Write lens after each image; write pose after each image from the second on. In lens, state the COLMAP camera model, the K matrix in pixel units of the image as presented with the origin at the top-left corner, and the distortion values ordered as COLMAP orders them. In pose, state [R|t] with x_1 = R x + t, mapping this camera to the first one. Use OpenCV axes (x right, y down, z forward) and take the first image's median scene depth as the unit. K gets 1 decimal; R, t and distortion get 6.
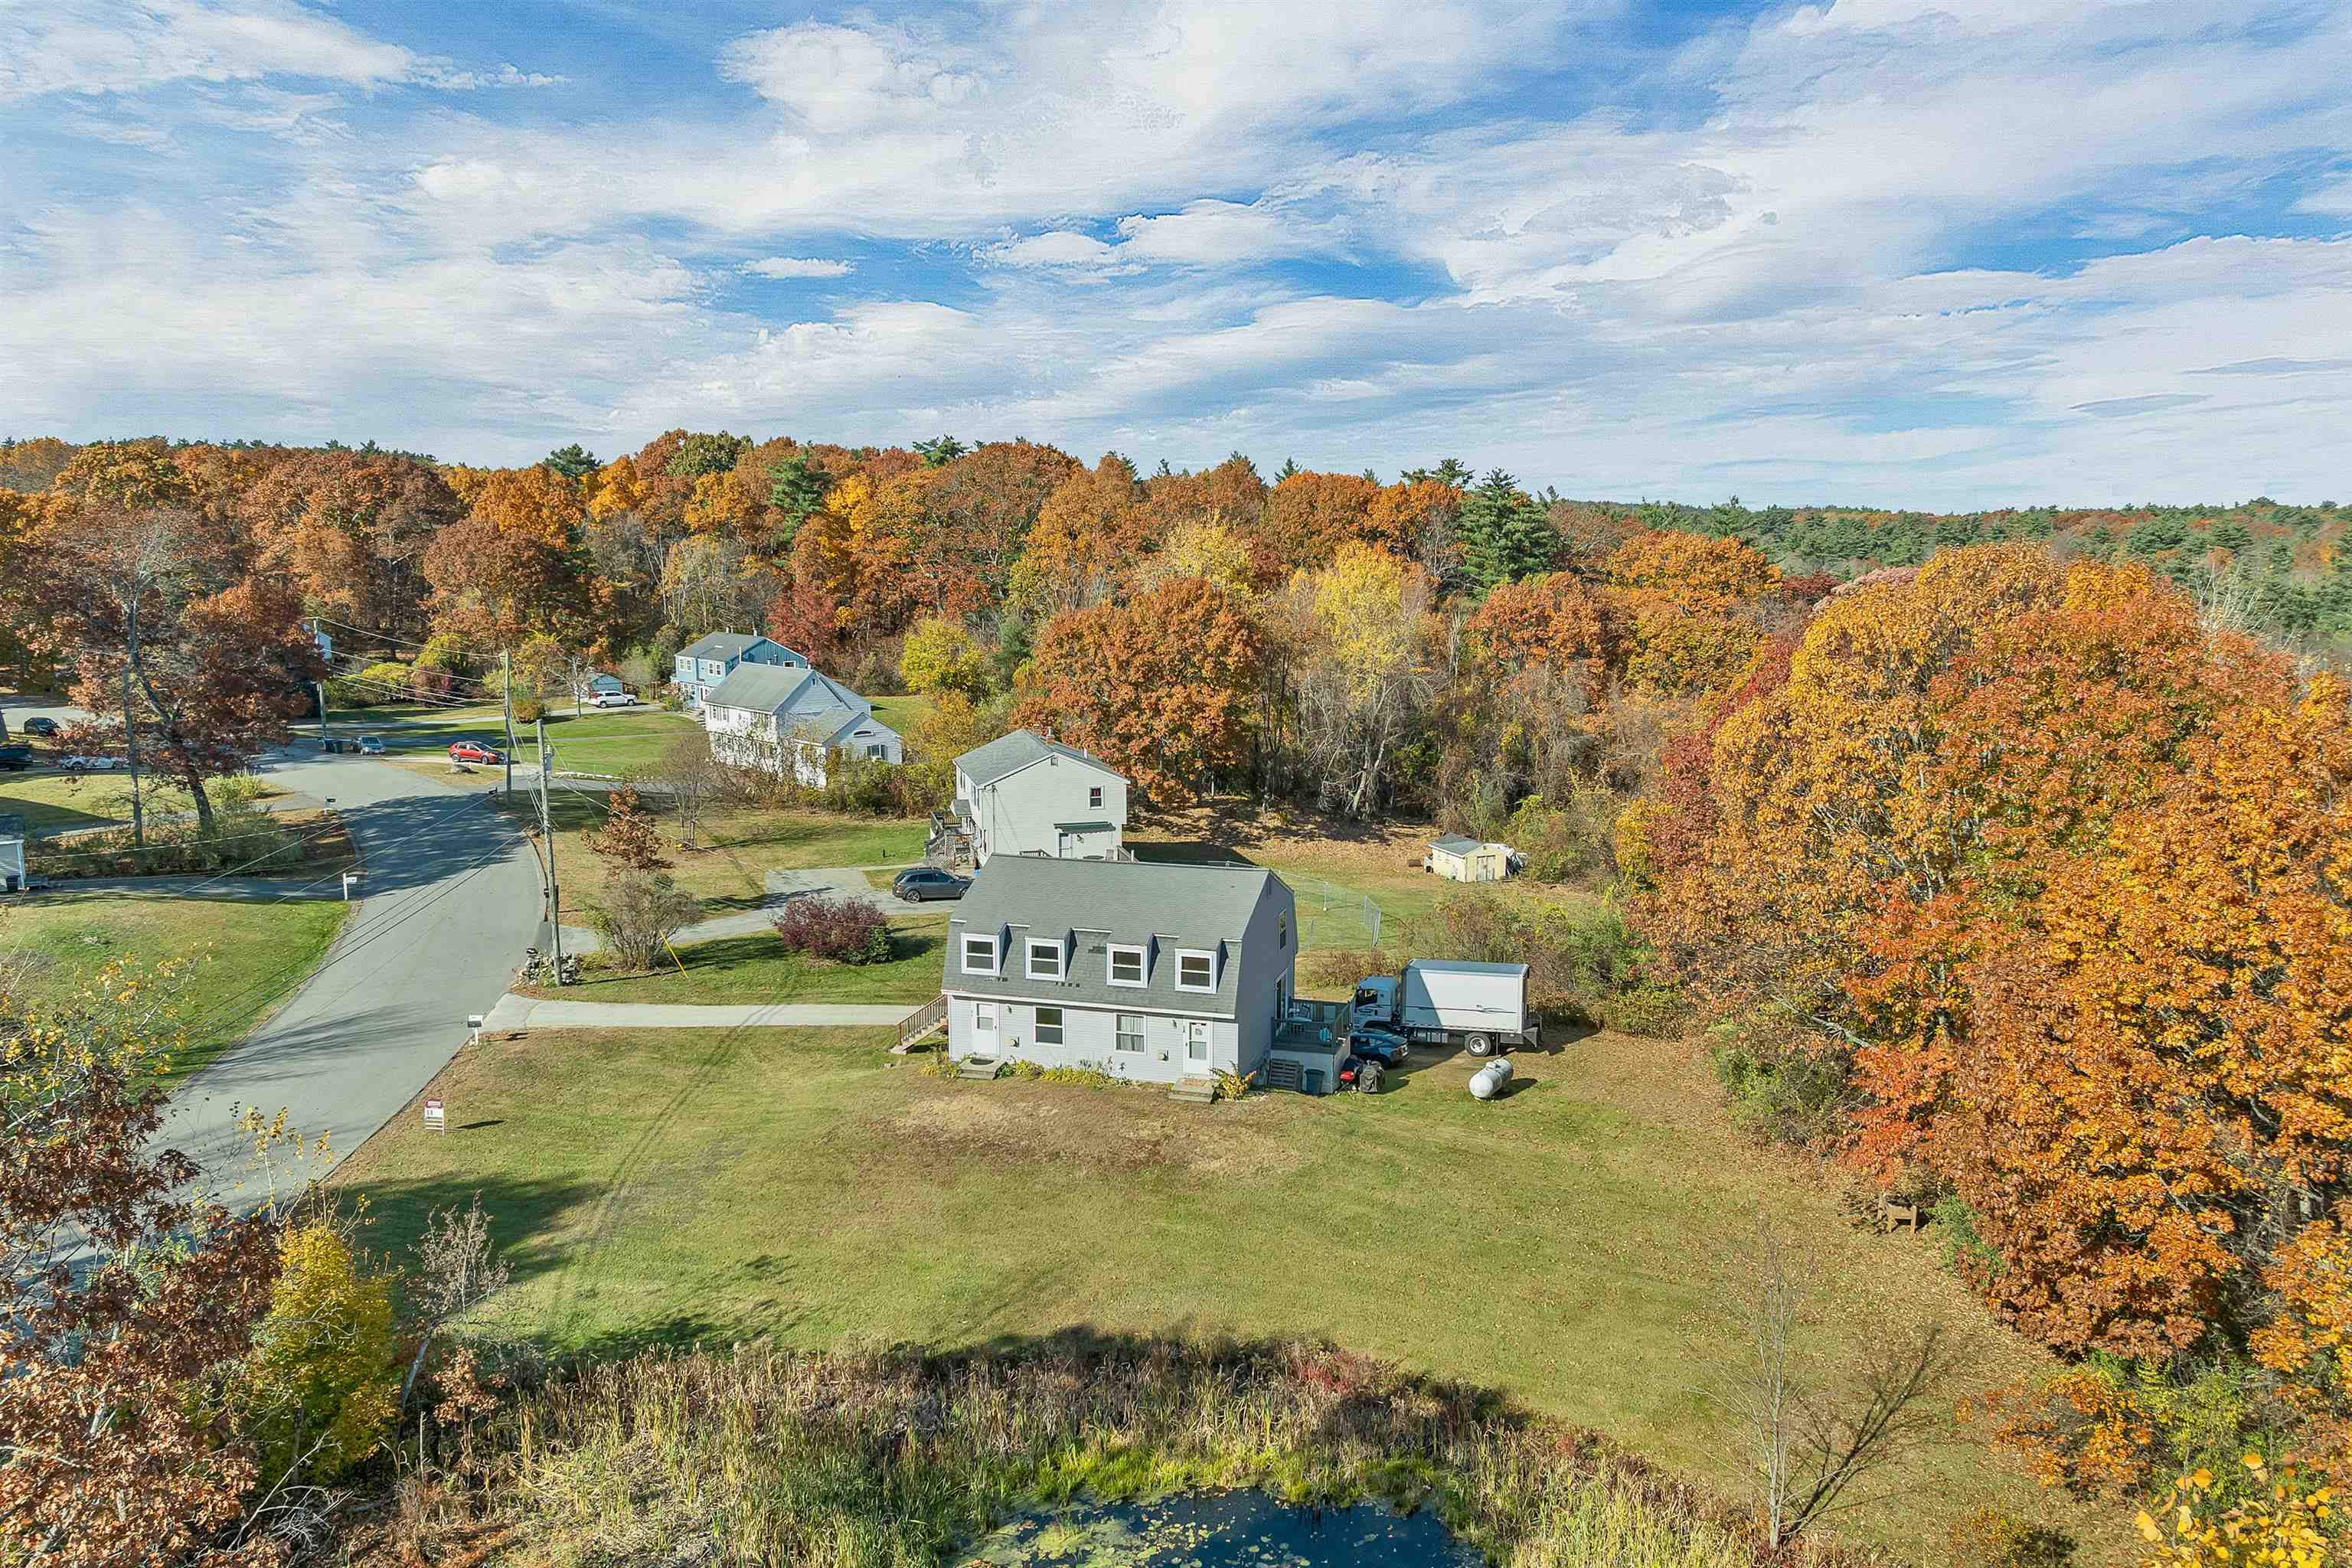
lens RADIAL K [[1656.7, 0, 1187.7], [0, 1656.7, 784.1], [0, 0, 1]] dist [0.001259, 0.000742]
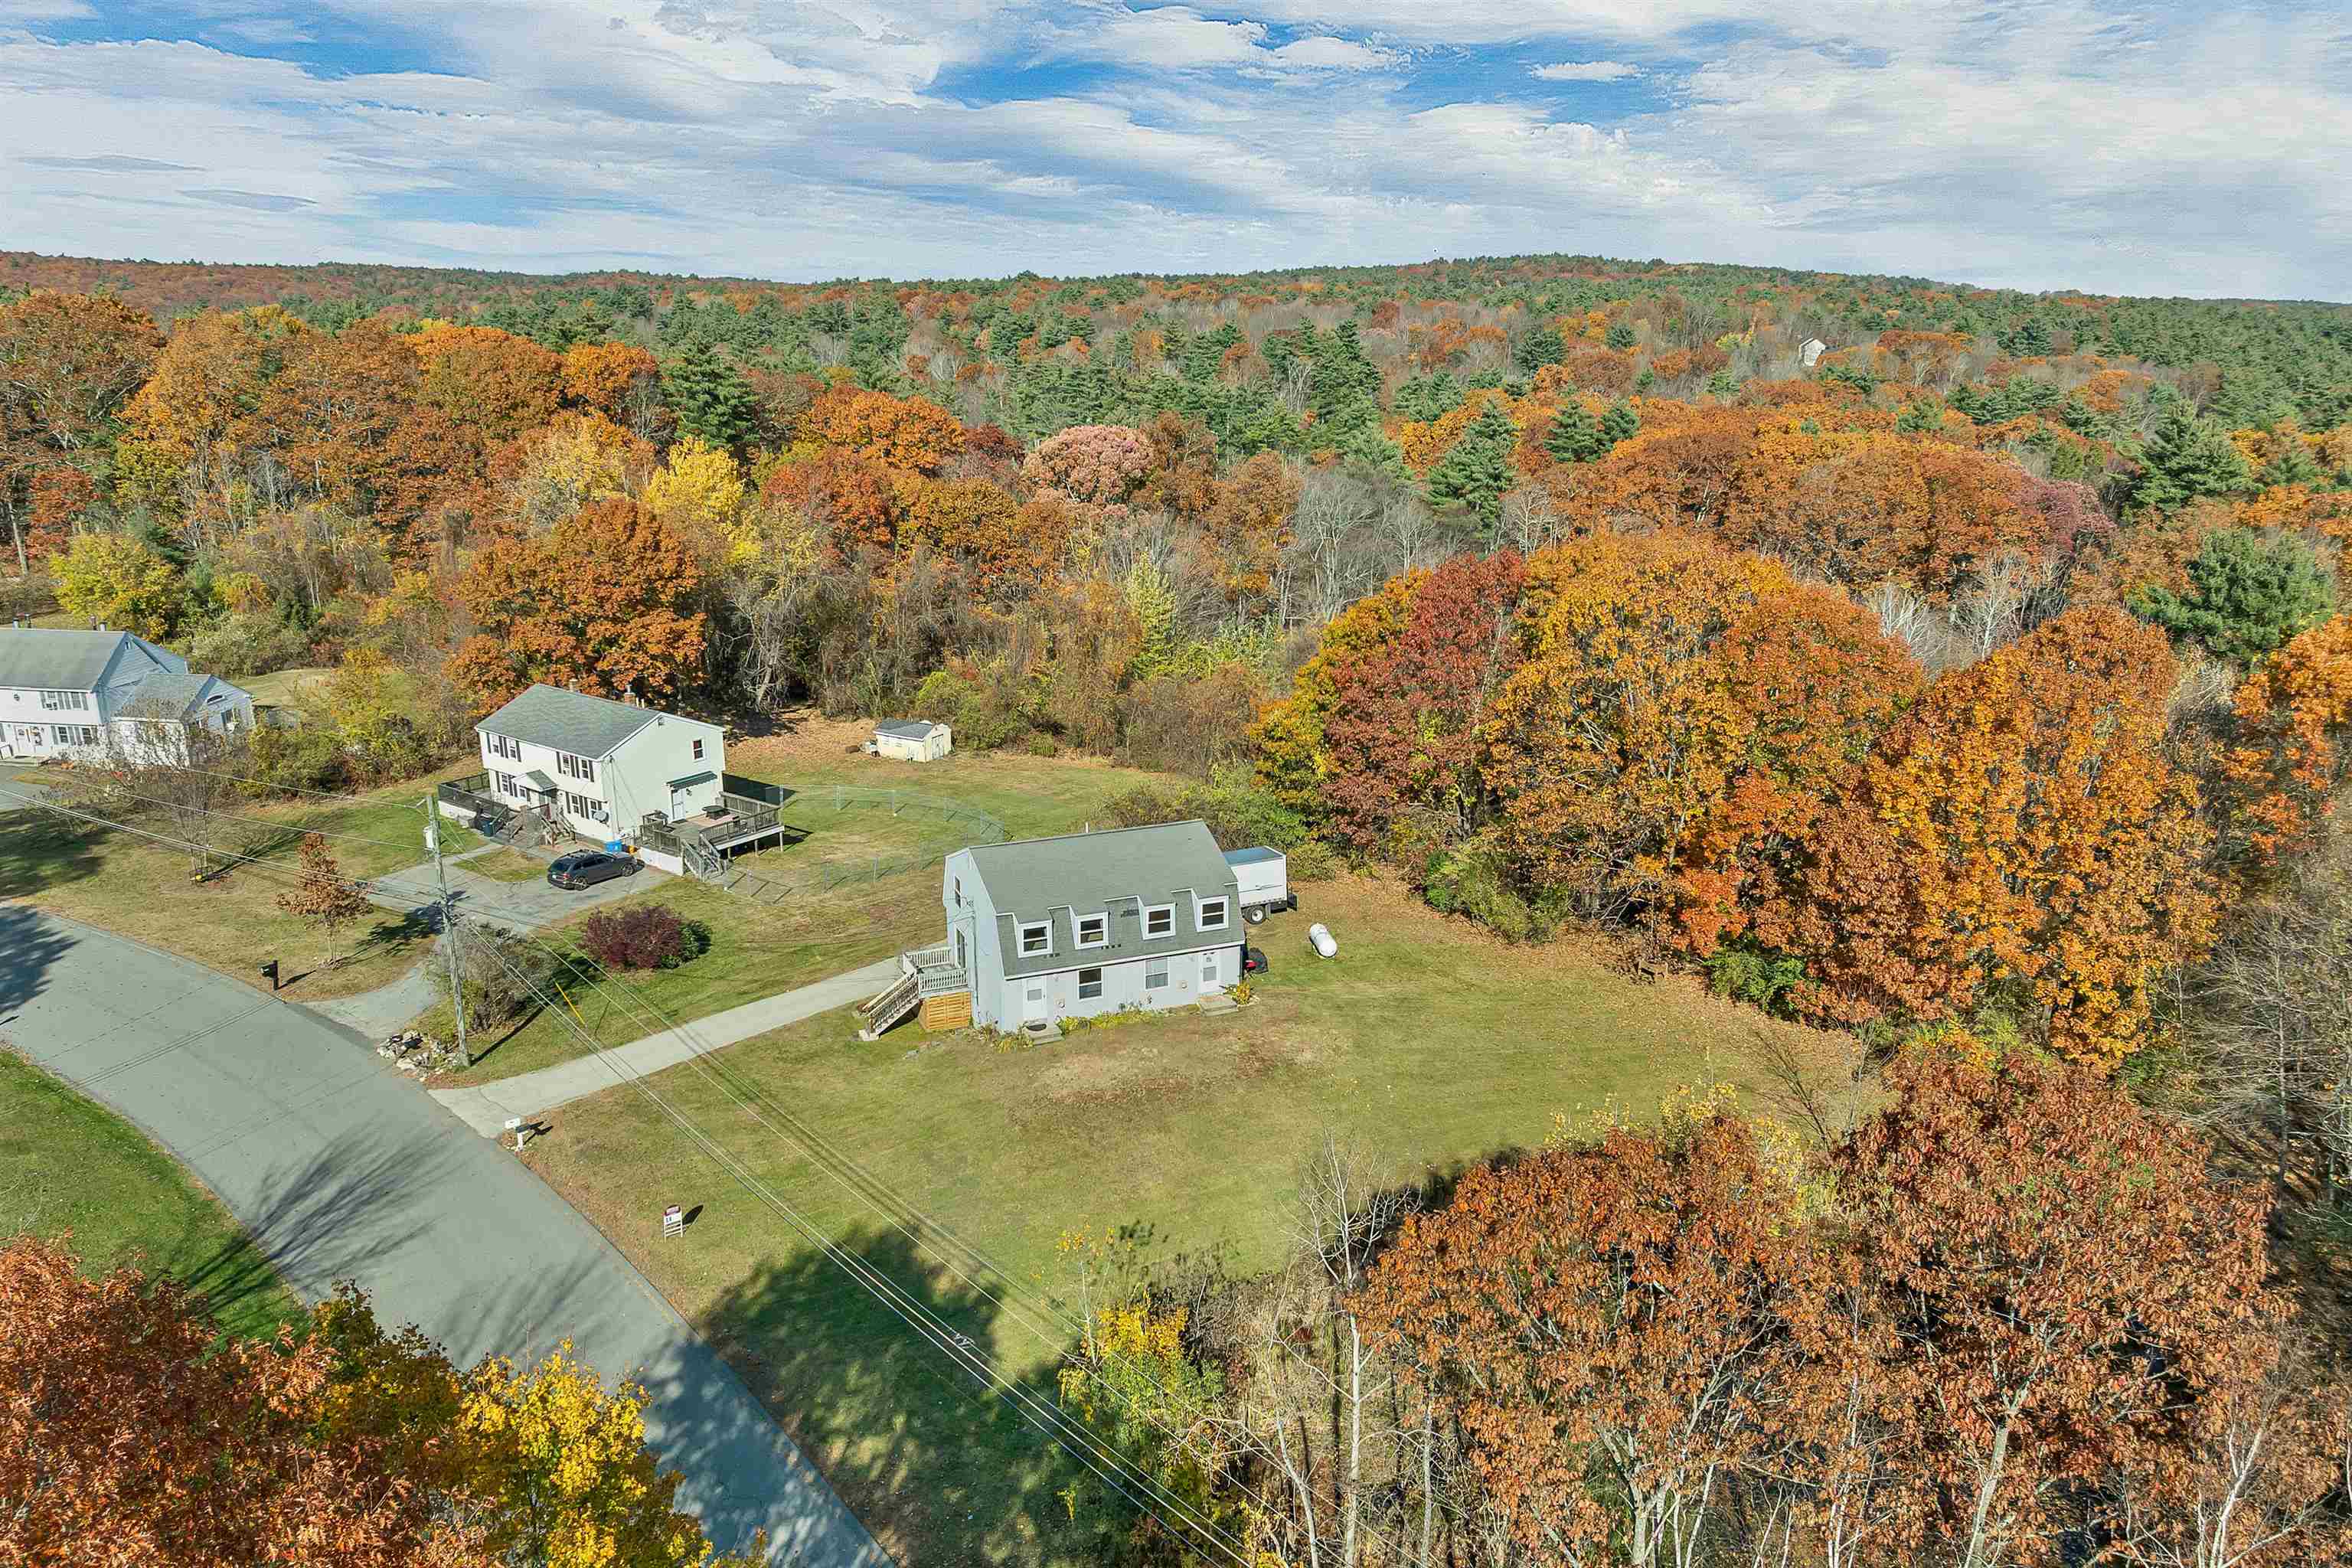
lens RADIAL K [[1653.7, 0, 1176.0], [0, 1653.7, 784.0], [0, 0, 1]] dist [-0.000683, 0.003213]
pose [[0.785586, -0.171498, 0.594510, -0.142576], [0.090775, 0.982369, 0.163434, -0.036403], [-0.612057, -0.074424, 0.787304, 0.008040]]
